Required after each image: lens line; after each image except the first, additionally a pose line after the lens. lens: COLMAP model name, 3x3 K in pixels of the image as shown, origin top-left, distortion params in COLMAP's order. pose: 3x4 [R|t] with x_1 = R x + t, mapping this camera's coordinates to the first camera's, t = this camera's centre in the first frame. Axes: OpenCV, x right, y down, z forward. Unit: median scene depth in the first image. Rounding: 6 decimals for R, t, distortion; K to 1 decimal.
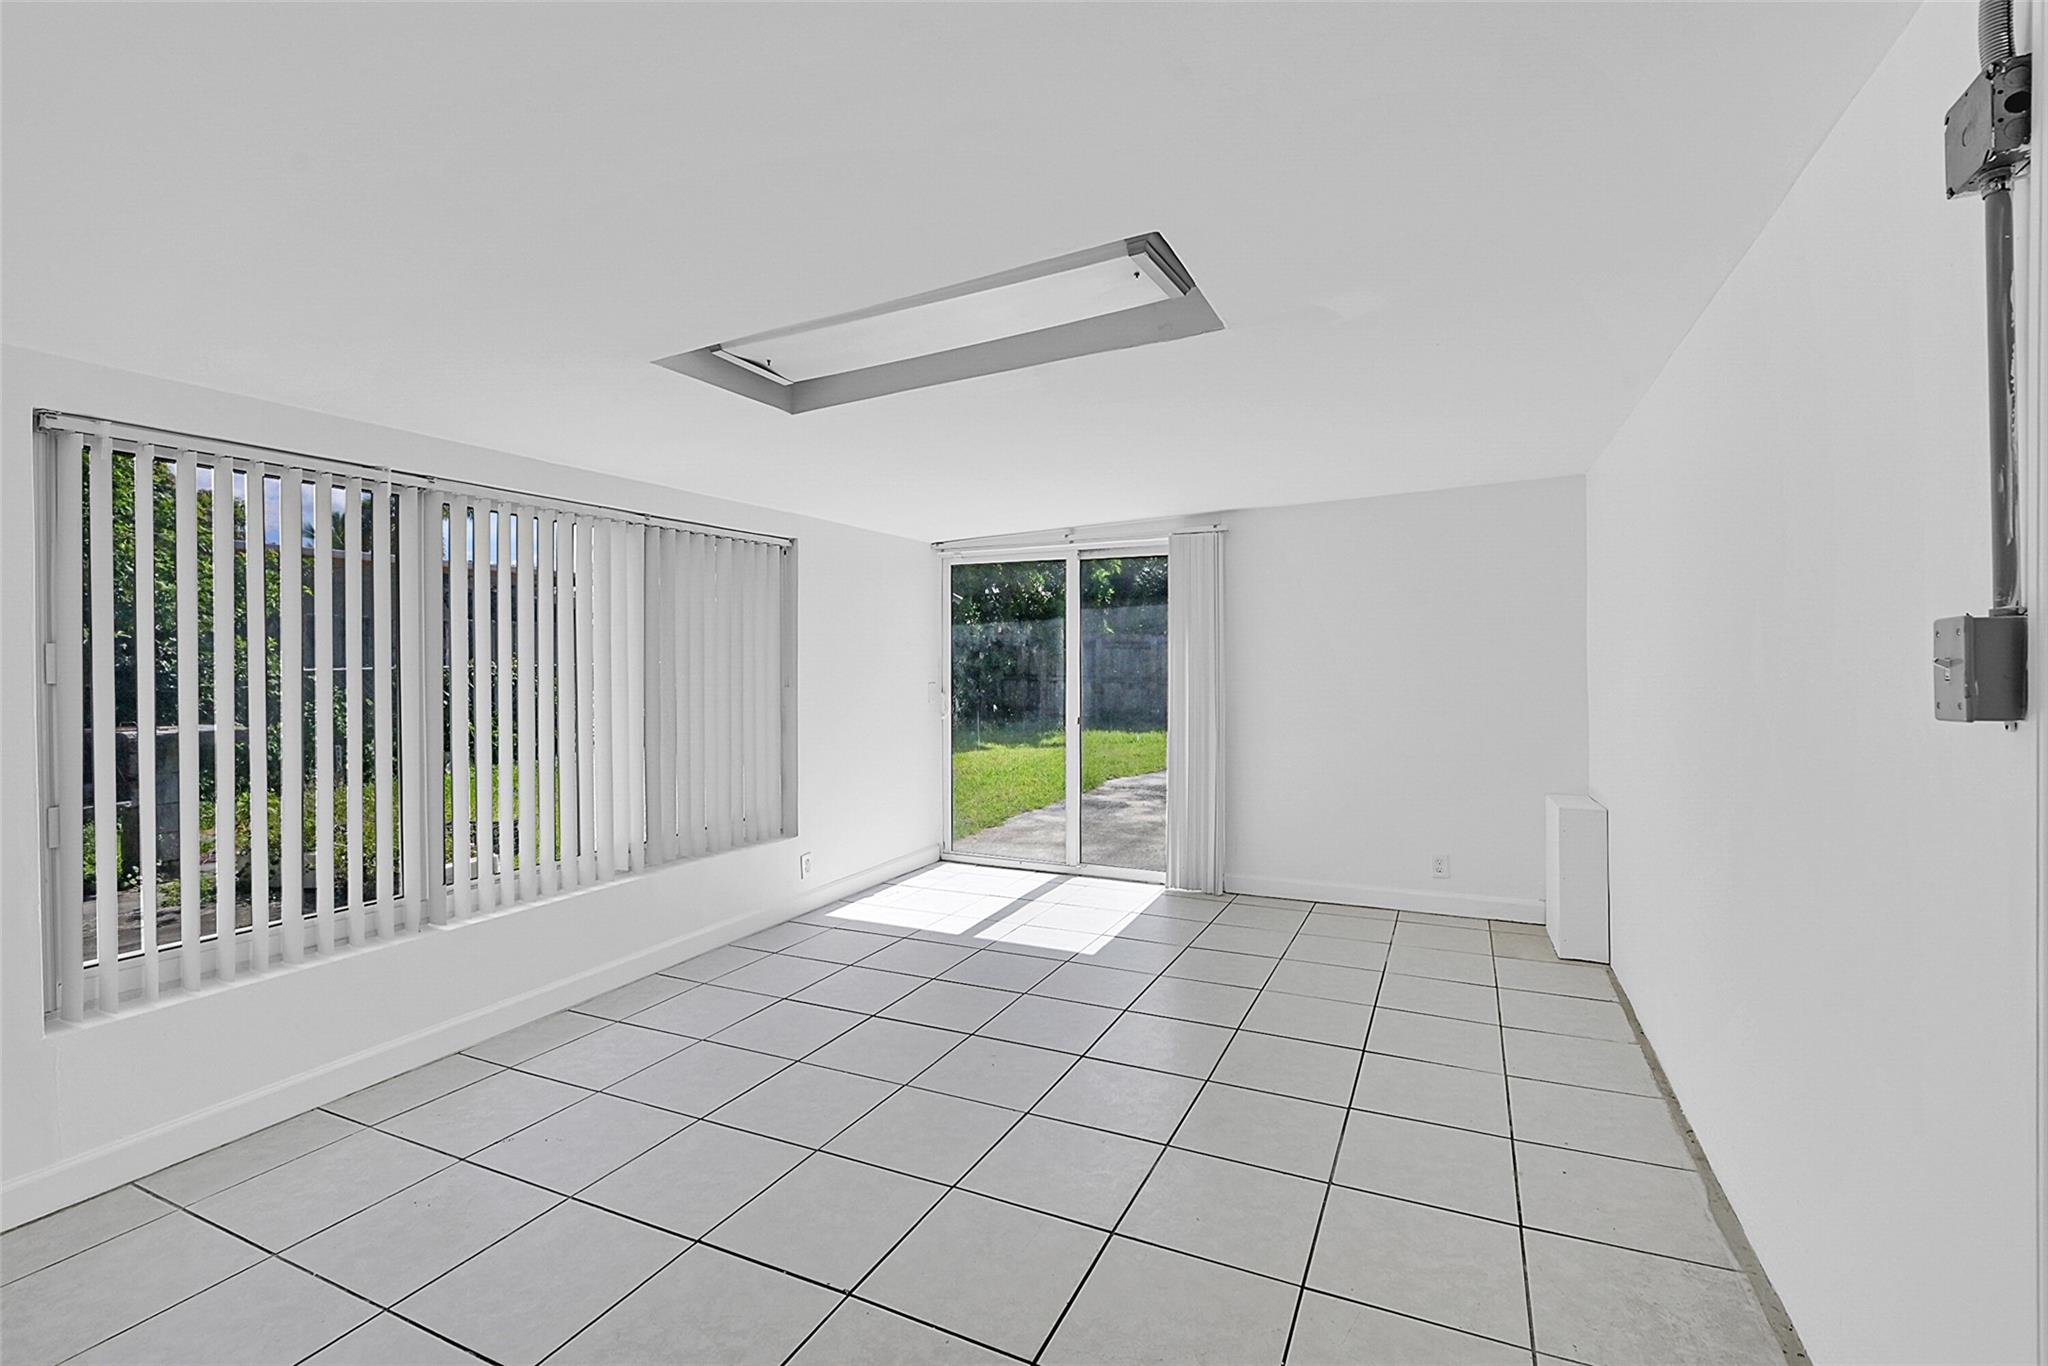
lens RADIAL K [[886.1, 0, 1031.4], [0, 886.1, 668.9], [0, 0, 1]] dist [0.002898, 0.000026]
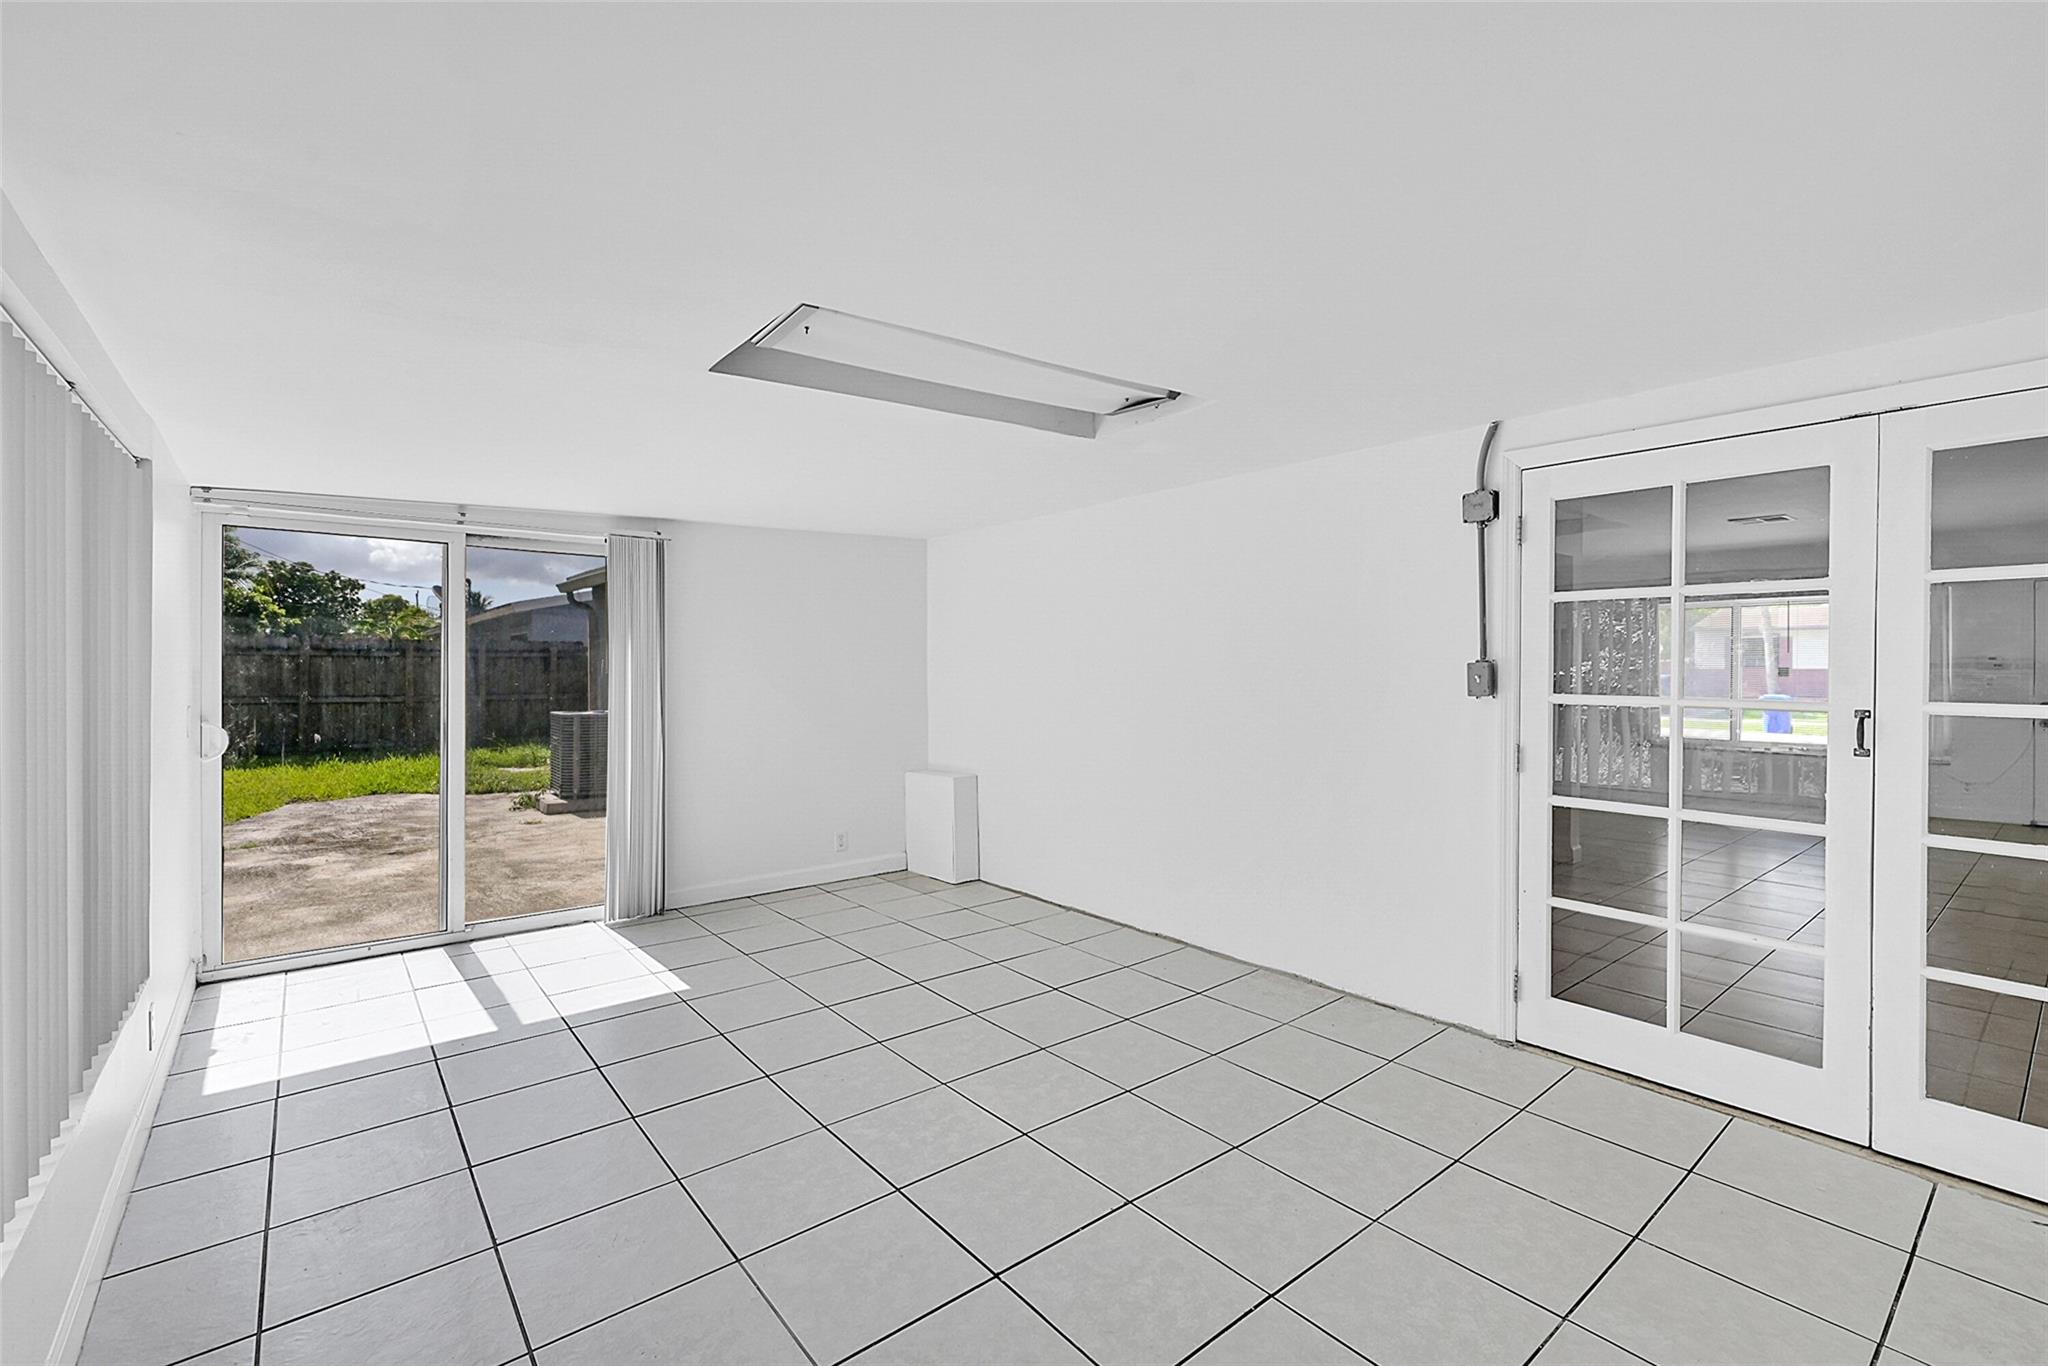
lens RADIAL K [[886.1, 0, 1025.6], [0, 886.1, 674.6], [0, 0, 1]] dist [0.002898, 0.000026]
pose [[0.439299, -0.000283, 0.898341, -0.526899], [0.003660, 0.999992, -0.001475, -0.004534], [-0.898333, 0.003936, 0.439297, 0.233001]]
